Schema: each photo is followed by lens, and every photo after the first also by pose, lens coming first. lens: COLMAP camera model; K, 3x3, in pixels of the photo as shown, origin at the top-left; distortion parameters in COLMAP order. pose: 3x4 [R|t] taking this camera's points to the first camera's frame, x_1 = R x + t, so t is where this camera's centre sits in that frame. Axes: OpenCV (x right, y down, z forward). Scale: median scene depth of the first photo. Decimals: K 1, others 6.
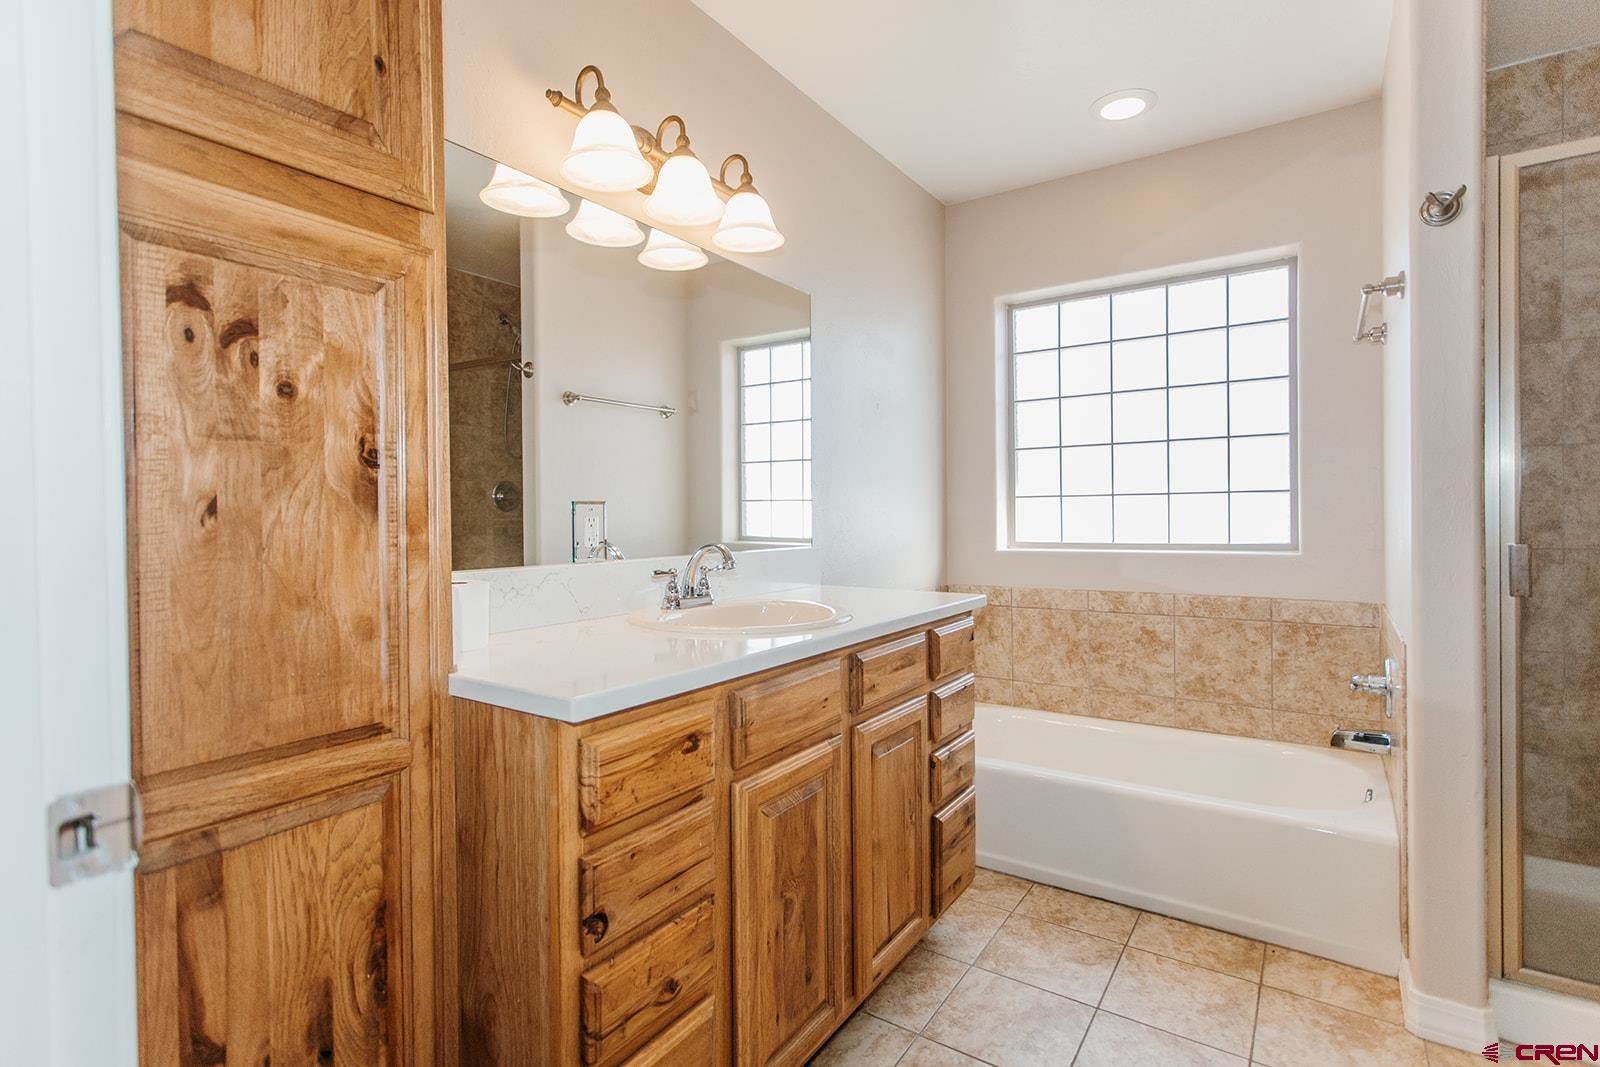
lens RADIAL K [[761.6, 0, 803.3], [0, 761.6, 524.1], [0, 0, 1]] dist [0.003452, 0.000904]
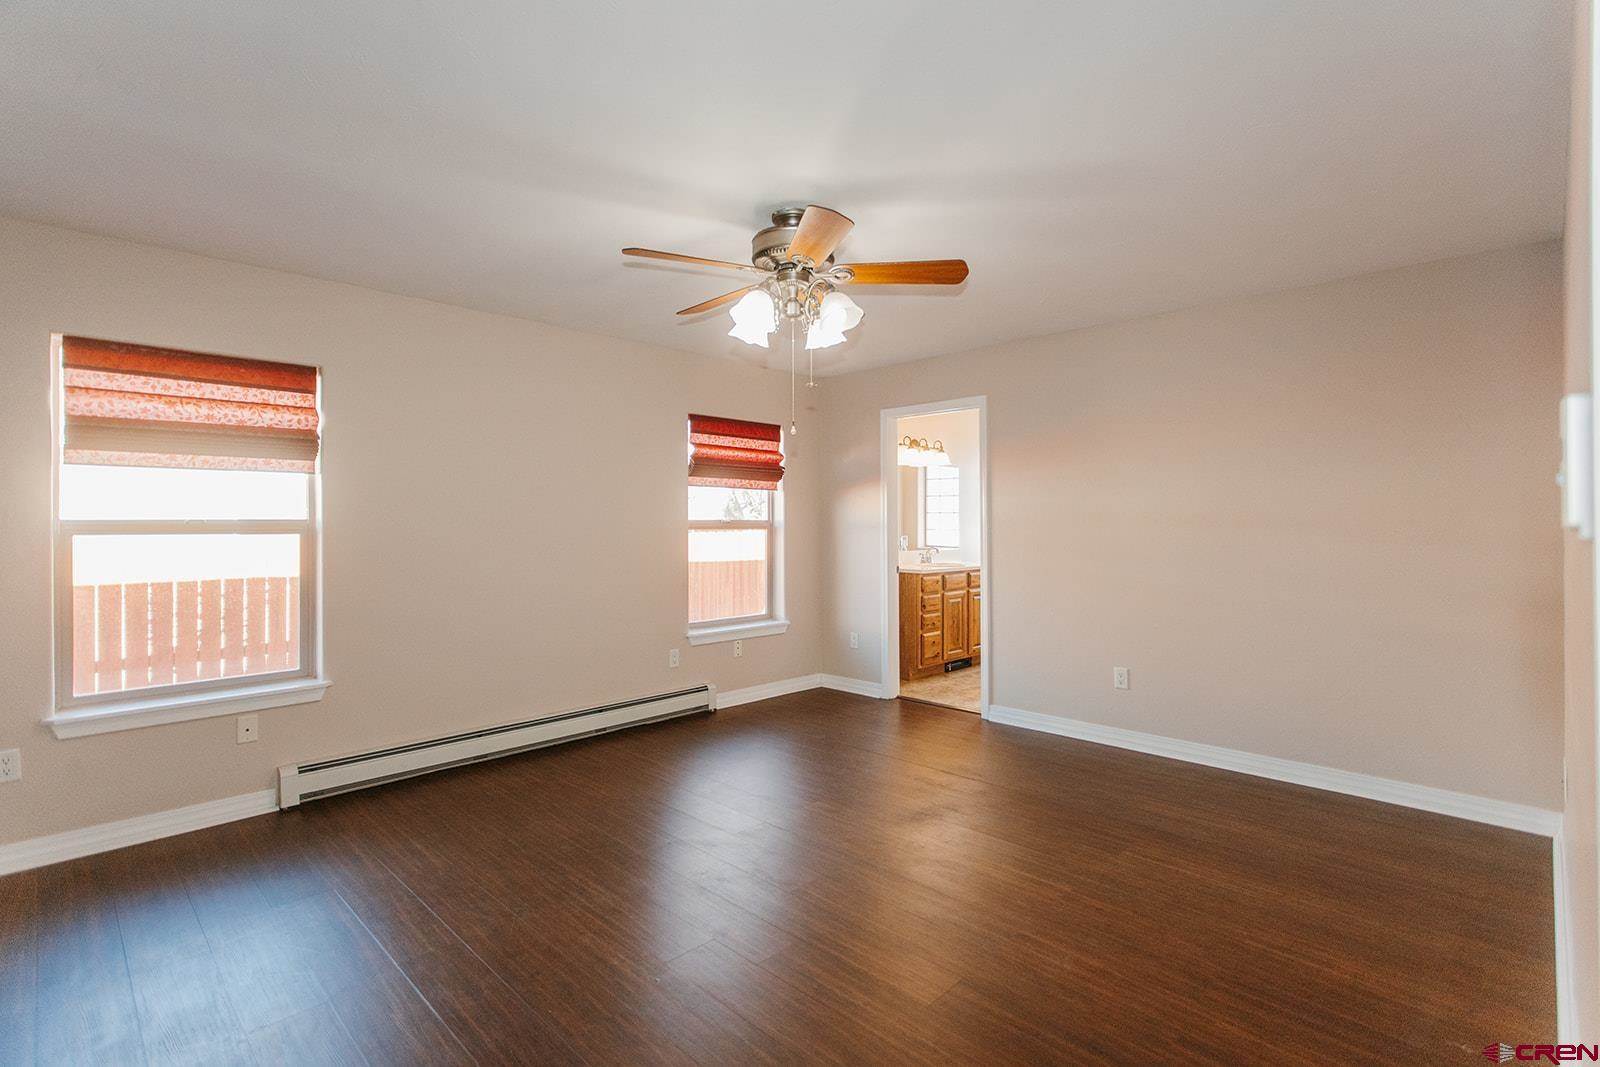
lens RADIAL K [[761.6, 0, 803.3], [0, 761.6, 524.1], [0, 0, 1]] dist [0.003452, 0.000904]
pose [[0.983371, 0.007331, -0.181459, -0.079625], [-0.009268, 0.999909, -0.009825, -0.057336], [0.181370, 0.011343, 0.983350, -3.635658]]
